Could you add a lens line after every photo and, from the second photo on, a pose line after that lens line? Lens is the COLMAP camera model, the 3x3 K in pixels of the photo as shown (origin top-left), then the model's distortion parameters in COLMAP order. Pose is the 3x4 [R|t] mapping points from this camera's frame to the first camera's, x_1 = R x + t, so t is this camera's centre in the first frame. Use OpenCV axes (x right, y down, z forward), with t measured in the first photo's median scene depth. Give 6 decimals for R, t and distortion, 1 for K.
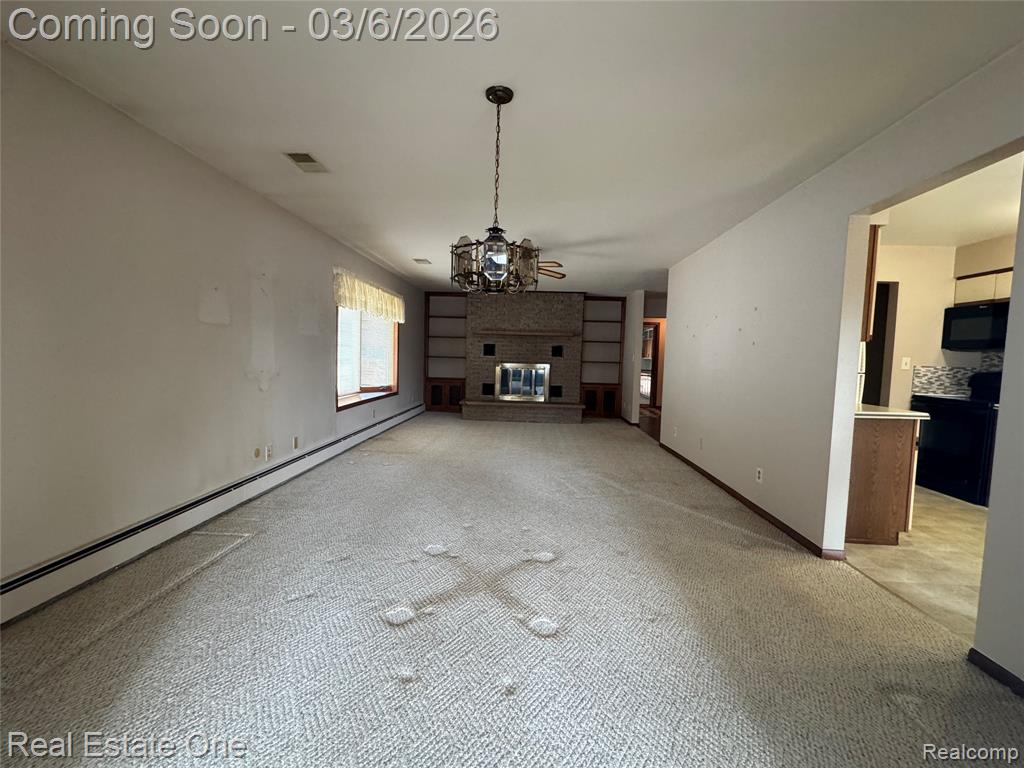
lens RADIAL K [[435.5, 0, 512.4], [0, 435.5, 383.6], [0, 0, 1]] dist [-0.002165, 0.000408]
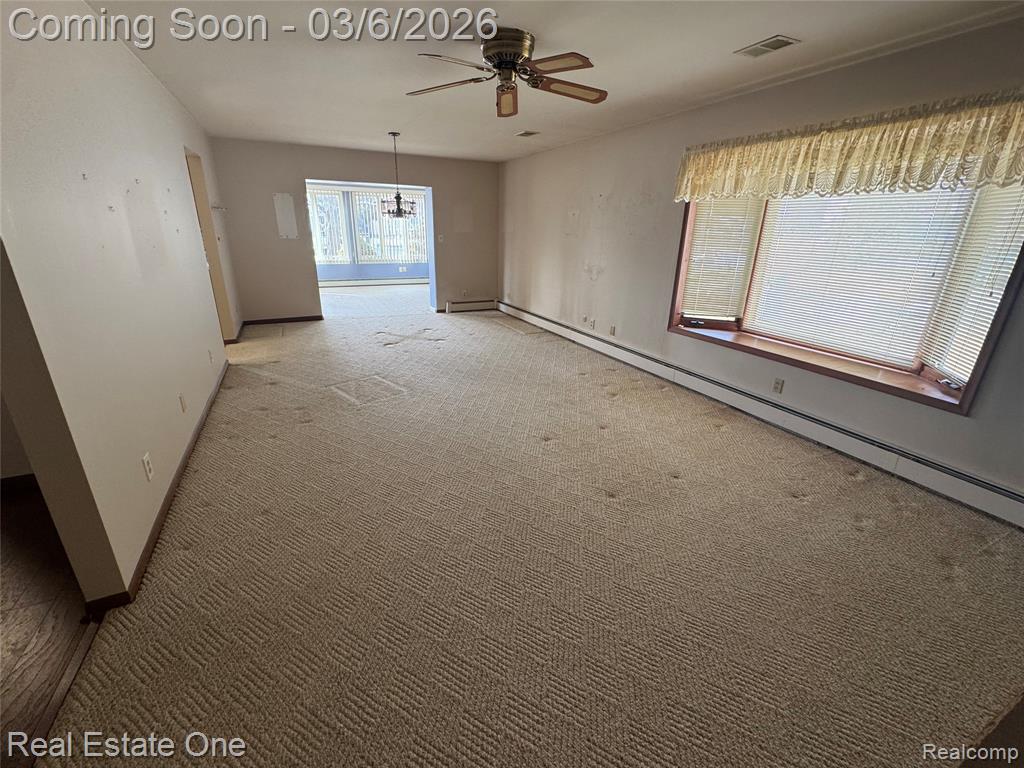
lens RADIAL K [[435.5, 0, 515.0], [0, 435.5, 384.0], [0, 0, 1]] dist [-0.002165, 0.000408]
pose [[-0.877553, 0.115239, -0.465426, 0.398504], [-0.078292, 0.923222, 0.376206, -0.195755], [0.473045, 0.366579, -0.801154, 2.222536]]
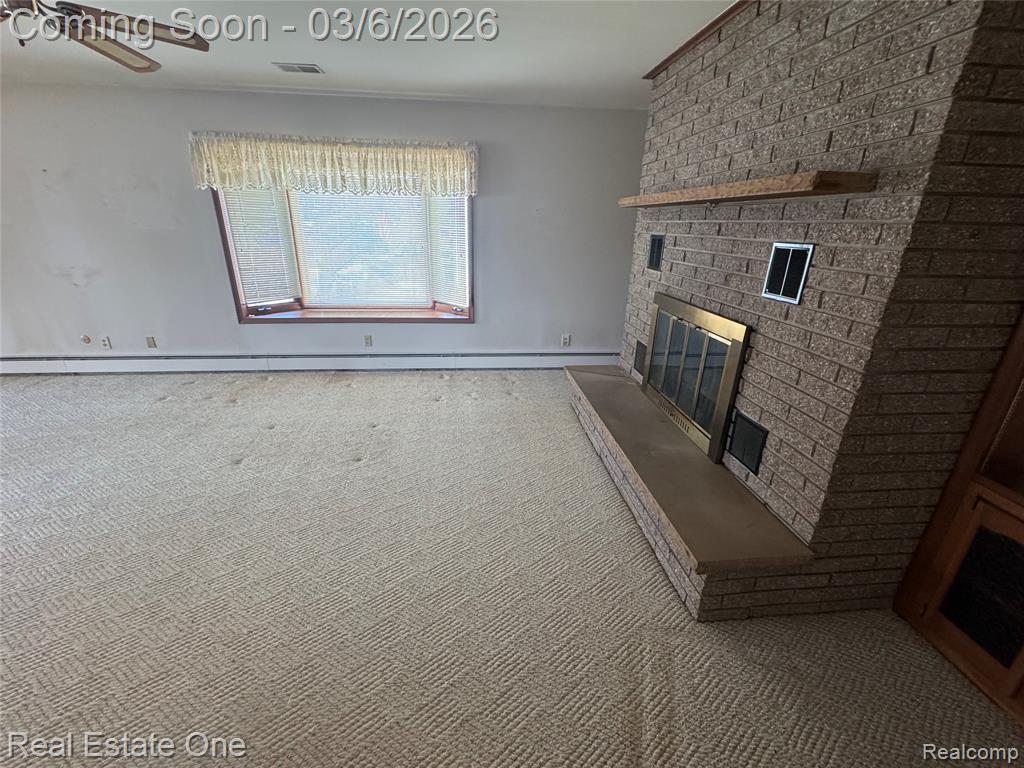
lens RADIAL K [[435.5, 0, 511.8], [0, 435.5, 385.6], [0, 0, 1]] dist [-0.002165, 0.000408]
pose [[0.144074, 0.323525, -0.935187, 0.710210], [-0.078207, 0.945813, 0.315153, -0.179940], [0.986472, 0.027733, 0.161569, 1.935197]]
